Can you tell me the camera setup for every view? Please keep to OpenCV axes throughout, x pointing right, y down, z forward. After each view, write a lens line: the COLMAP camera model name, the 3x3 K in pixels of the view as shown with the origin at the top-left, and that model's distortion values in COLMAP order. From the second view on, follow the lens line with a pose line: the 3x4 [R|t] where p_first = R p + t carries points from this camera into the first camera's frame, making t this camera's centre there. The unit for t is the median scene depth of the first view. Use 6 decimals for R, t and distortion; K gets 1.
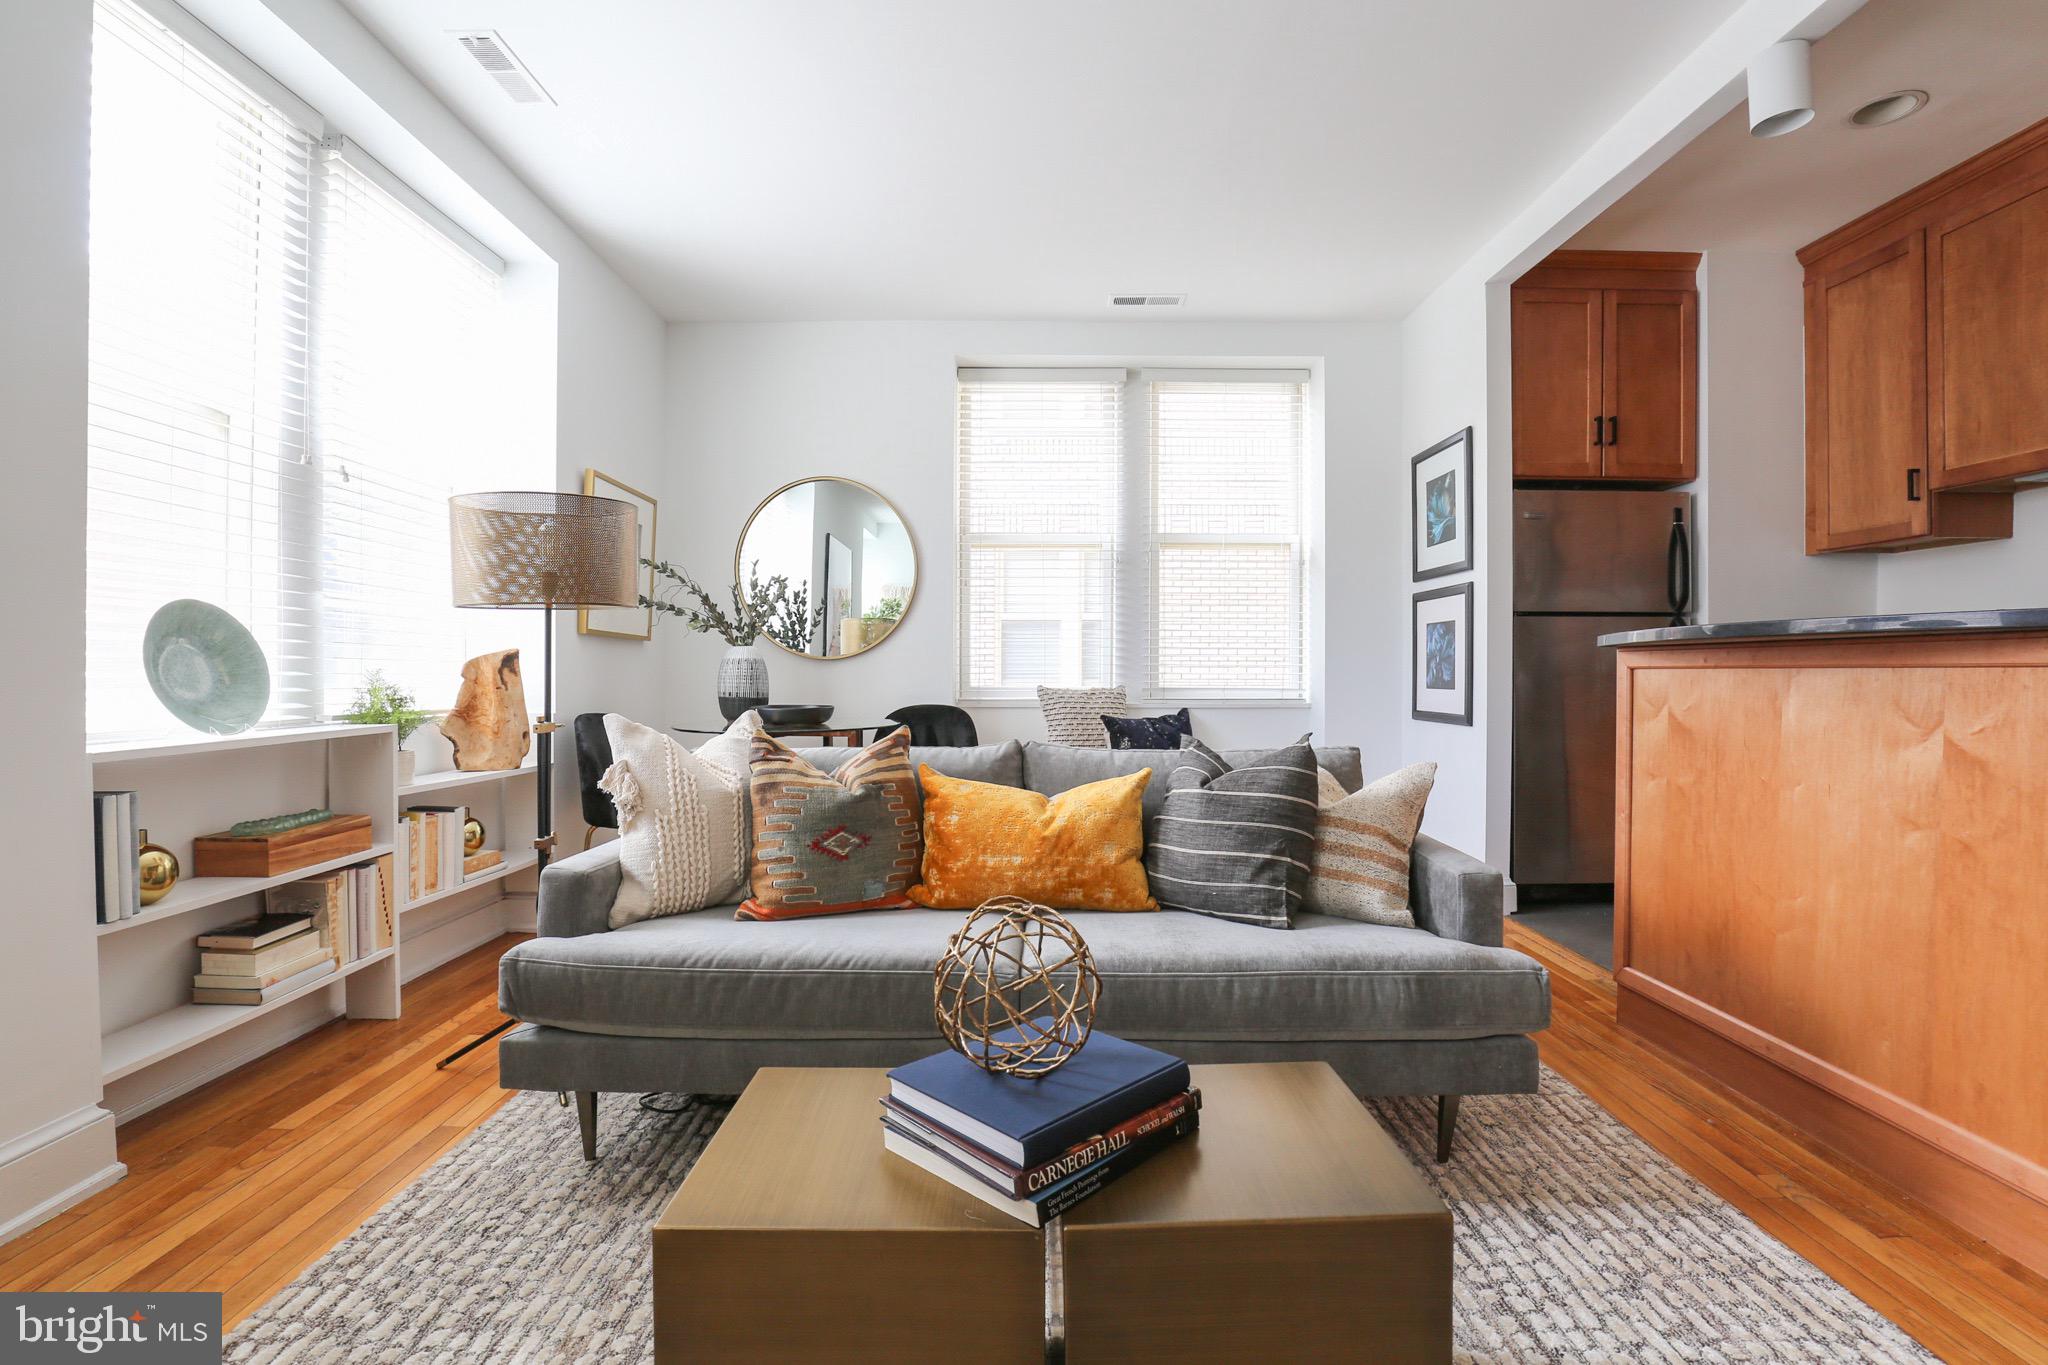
lens RADIAL K [[954.5, 0, 999.1], [0, 954.5, 683.2], [0, 0, 1]] dist [-0.037726, 0.006279]
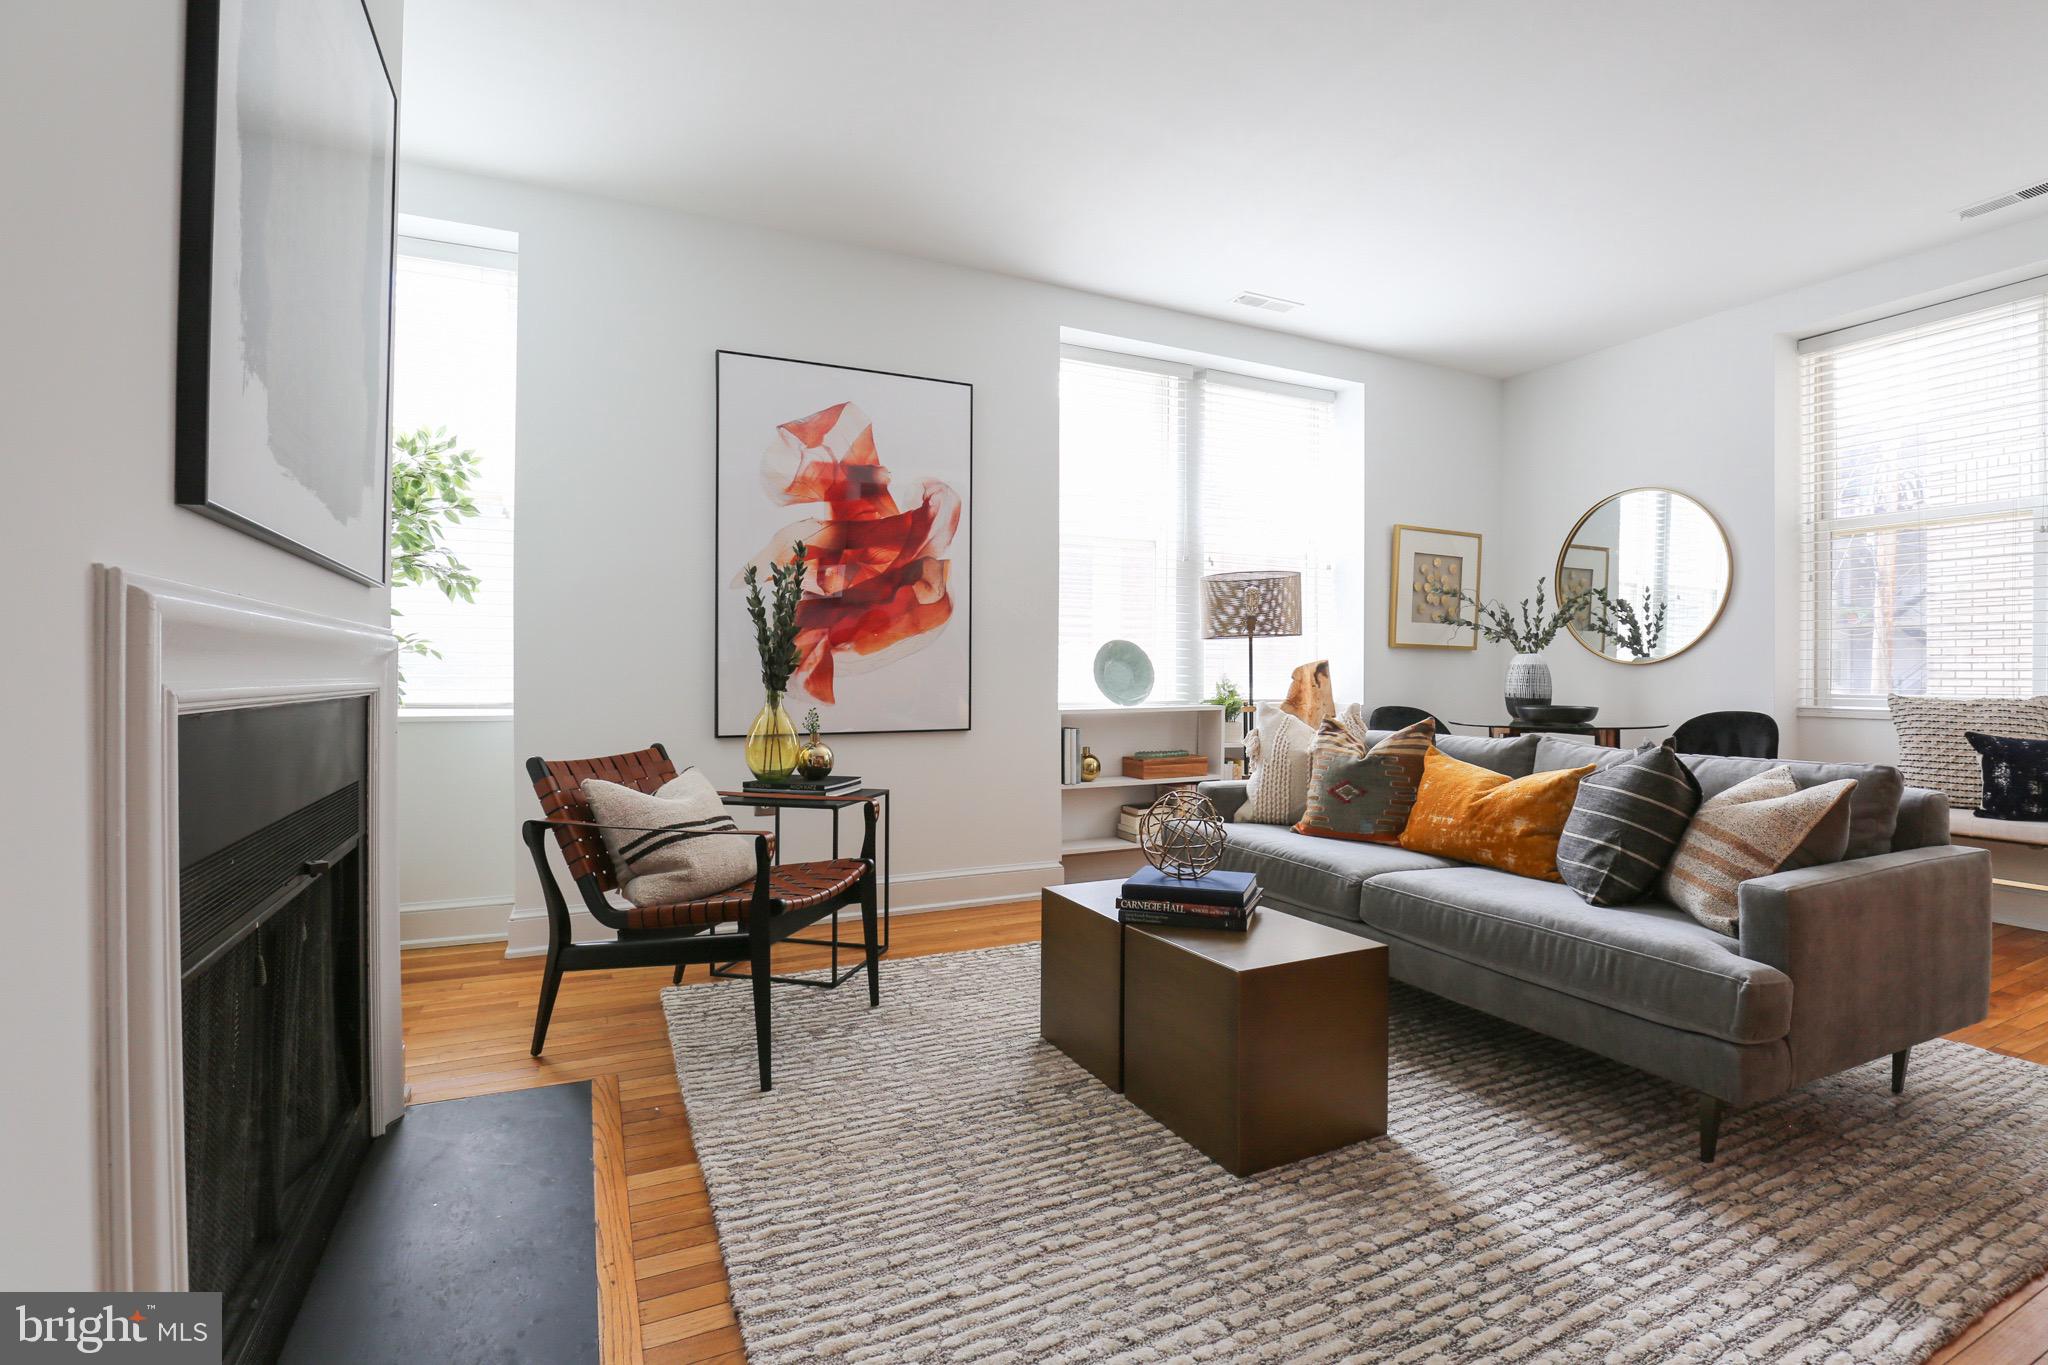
lens RADIAL K [[936.8, 0, 1020.8], [0, 936.8, 671.6], [0, 0, 1]] dist [-0.029017, 0.000894]
pose [[0.434396, 0.000387, -0.900722, 0.678936], [-0.013085, 0.999897, -0.005881, -0.003314], [0.900627, 0.014341, 0.434357, -0.068920]]
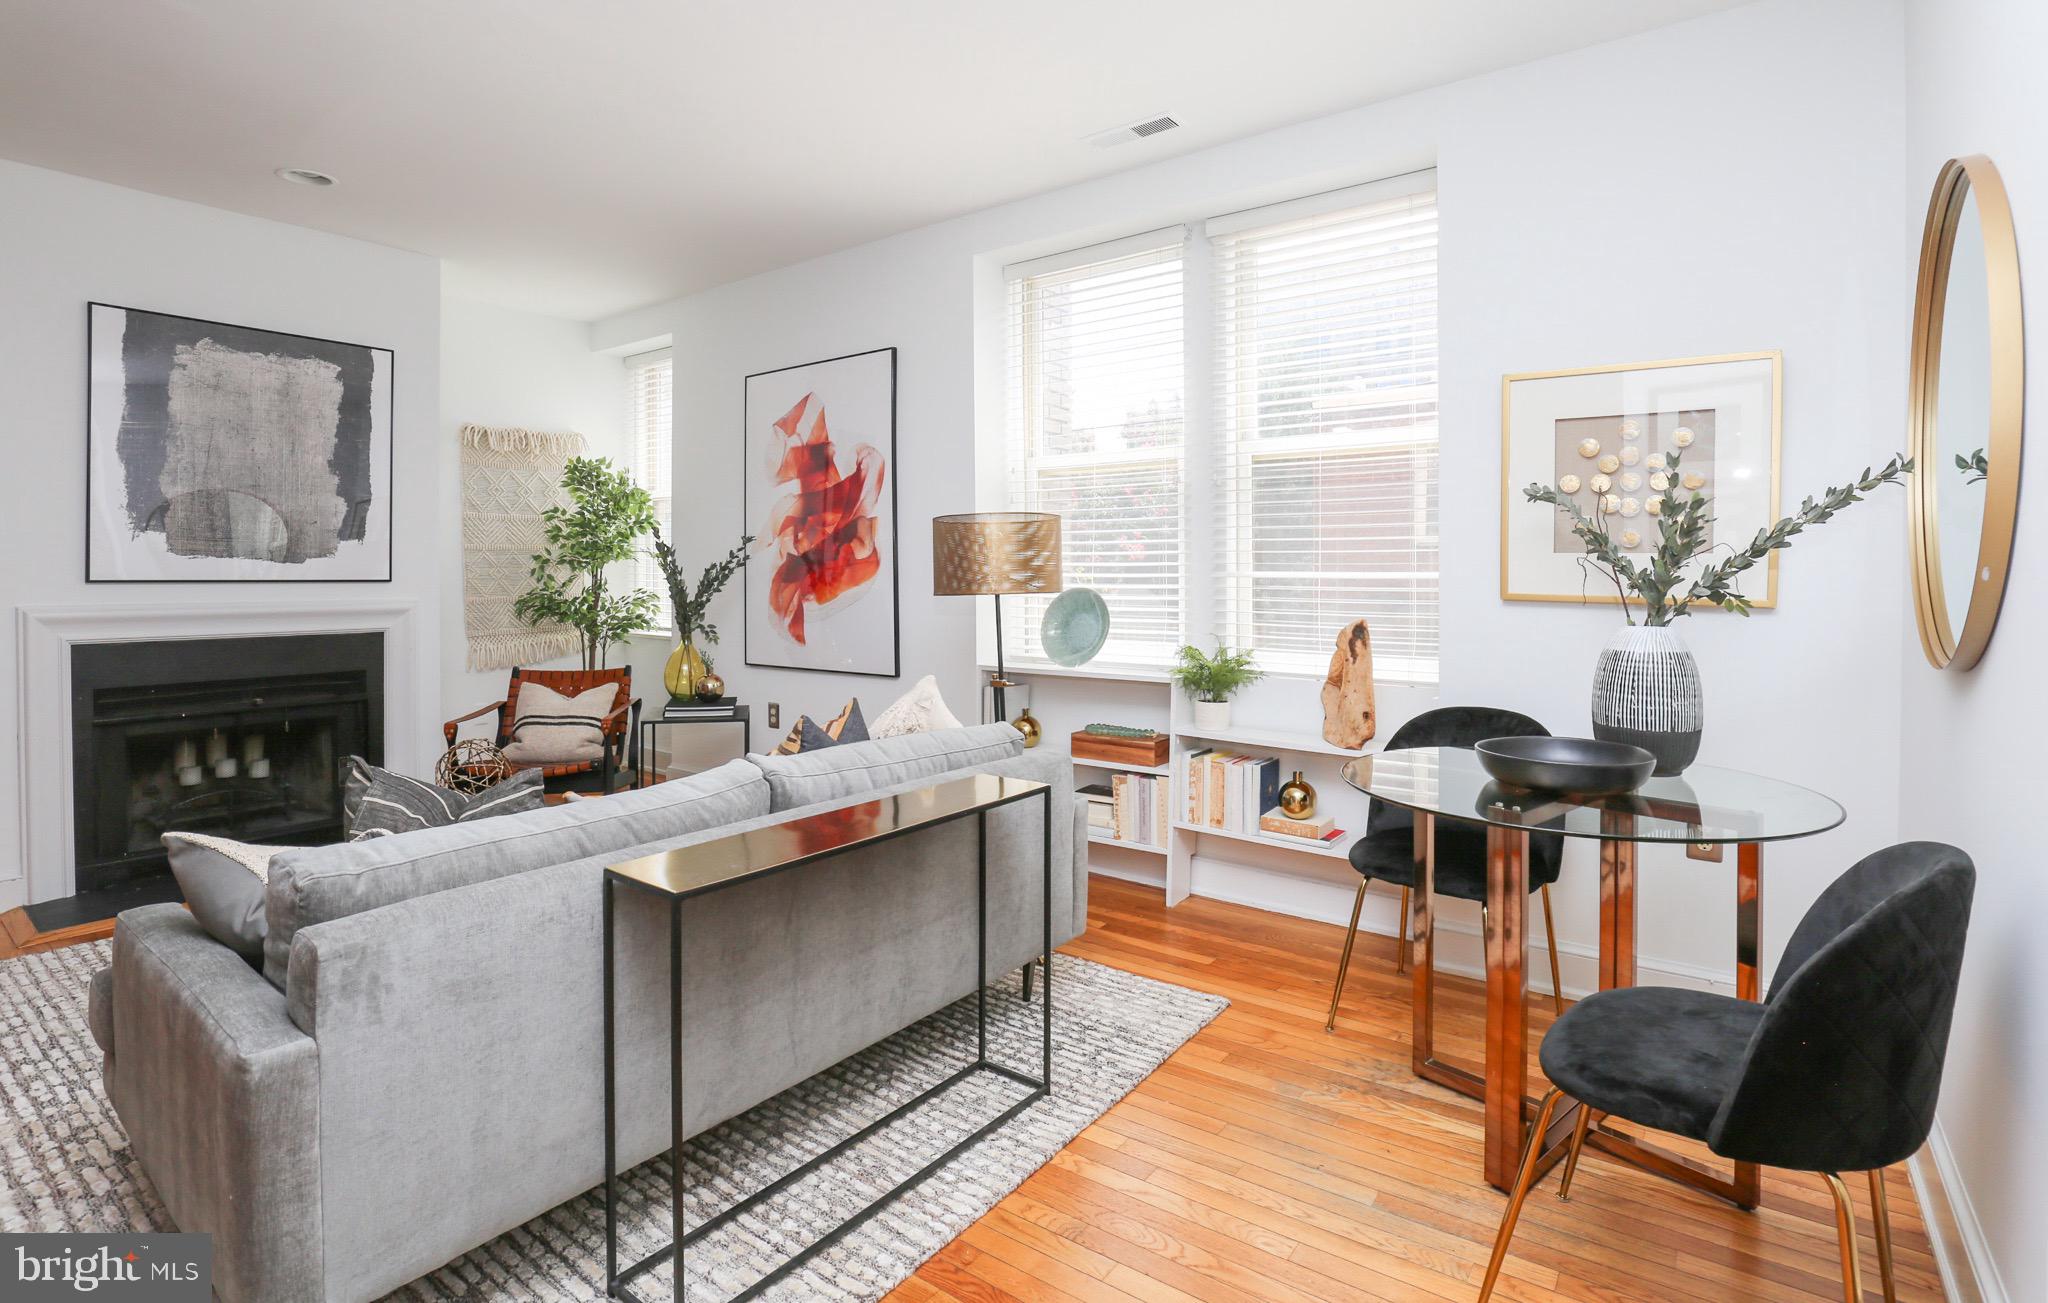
lens RADIAL K [[971.5, 0, 1023.3], [0, 971.5, 589.0], [0, 0, 1]] dist [-0.039661, 0.000634]
pose [[-0.595921, 0.002781, -0.803038, 0.490250], [-0.015380, 0.999771, 0.014875, -0.084312], [0.802896, 0.021215, -0.595742, 1.479847]]
